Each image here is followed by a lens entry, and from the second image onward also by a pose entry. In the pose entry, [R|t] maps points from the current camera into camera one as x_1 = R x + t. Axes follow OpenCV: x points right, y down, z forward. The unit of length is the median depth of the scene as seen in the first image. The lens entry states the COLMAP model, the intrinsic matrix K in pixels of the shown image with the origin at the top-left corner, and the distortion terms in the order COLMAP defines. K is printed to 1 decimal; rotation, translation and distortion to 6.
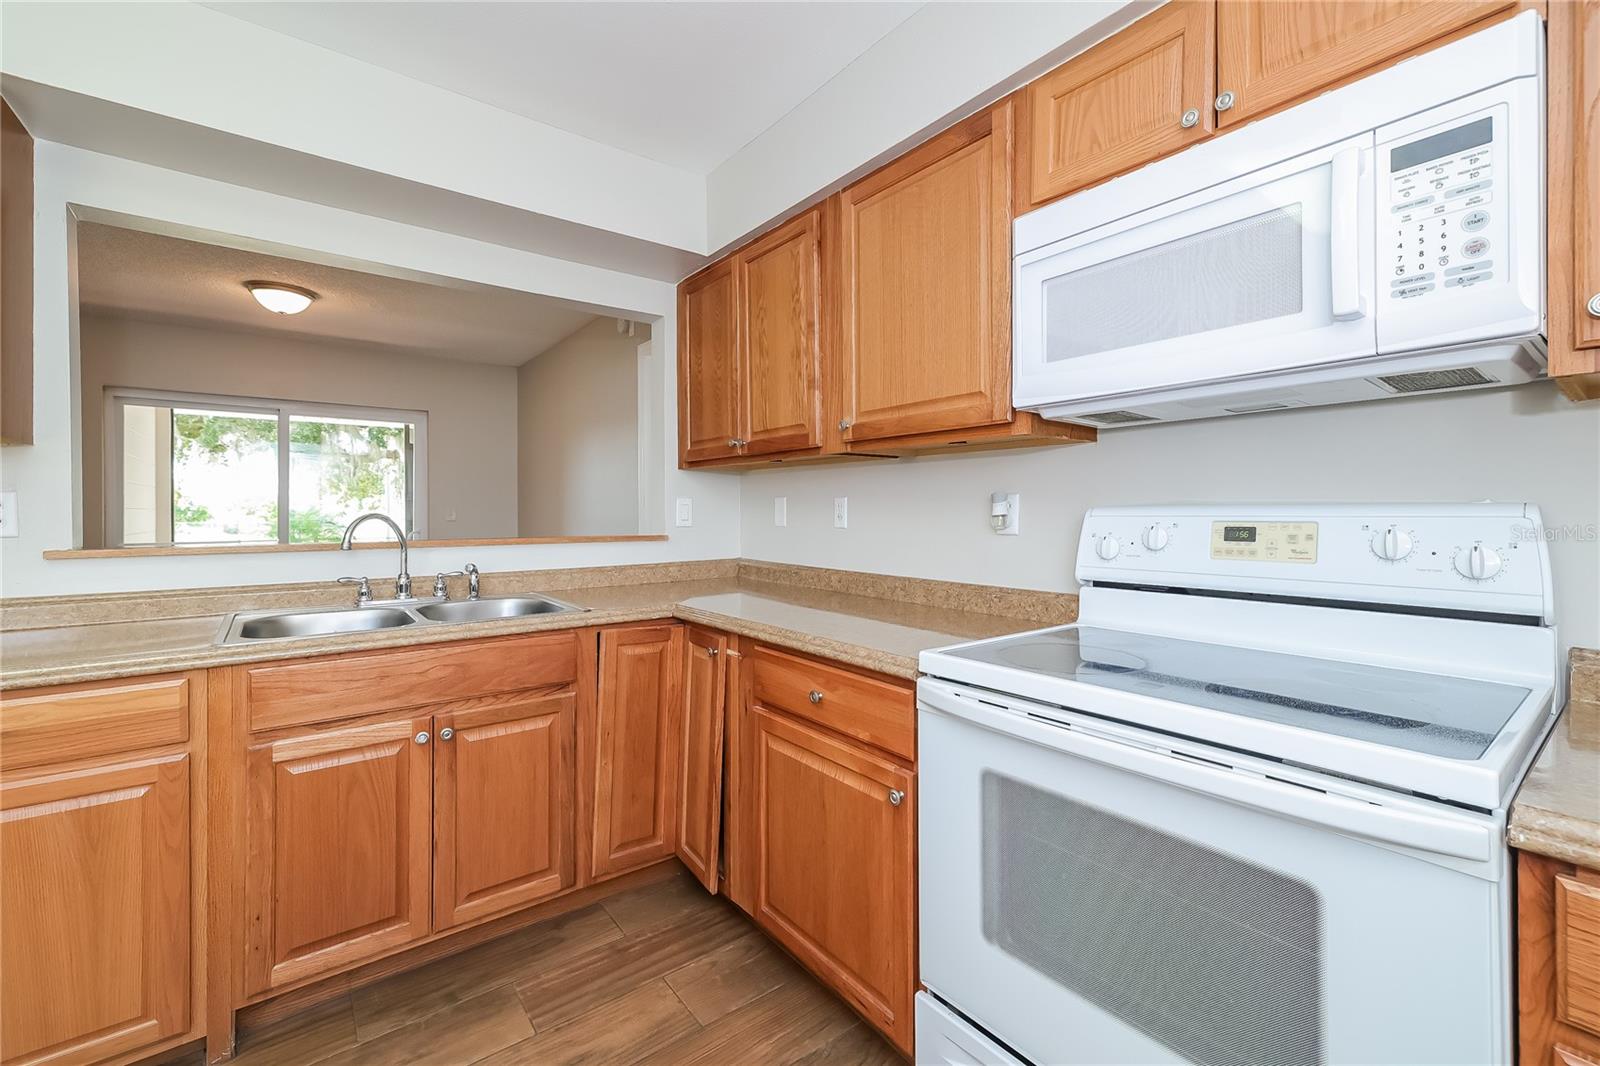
lens RADIAL K [[673.0, 0, 766.9], [0, 673.0, 508.6], [0, 0, 1]] dist [0.008154, -0.000690]
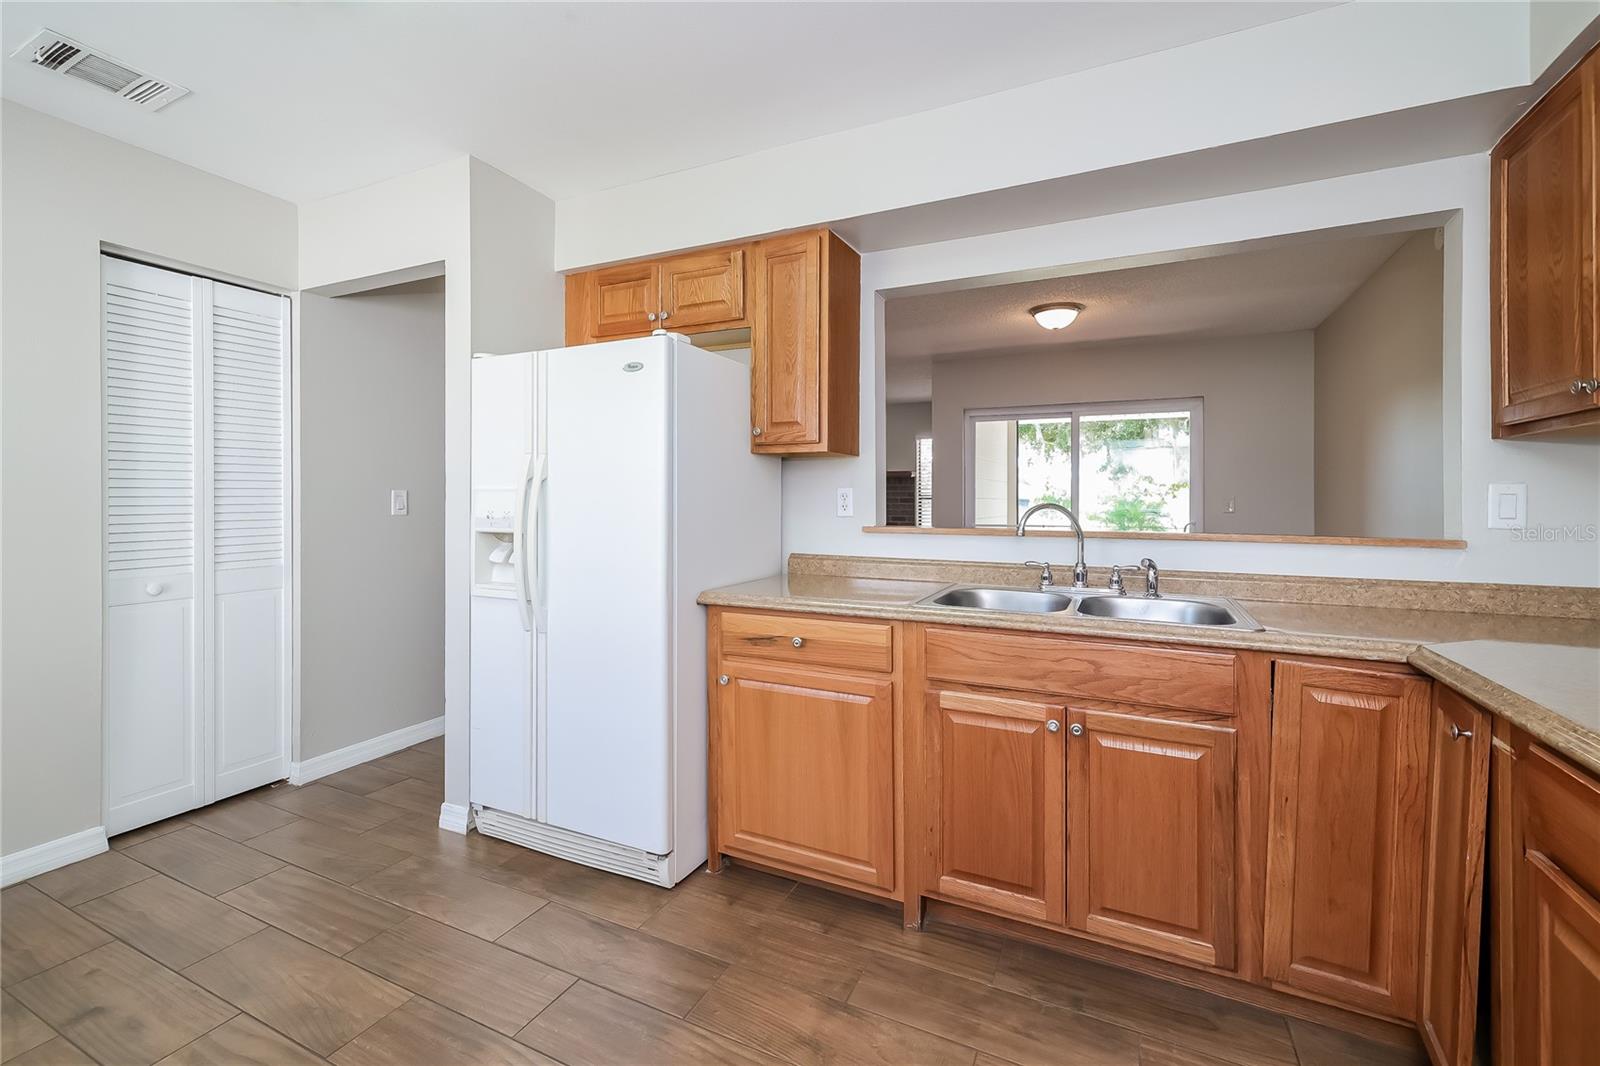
lens RADIAL K [[673.0, 0, 829.1], [0, 673.0, 499.0], [0, 0, 1]] dist [0.008154, -0.000690]
pose [[0.477916, 0.003015, -0.878400, 0.191247], [-0.003299, 0.999993, 0.001638, -0.000260], [0.878399, 0.002115, 0.477923, 0.198724]]
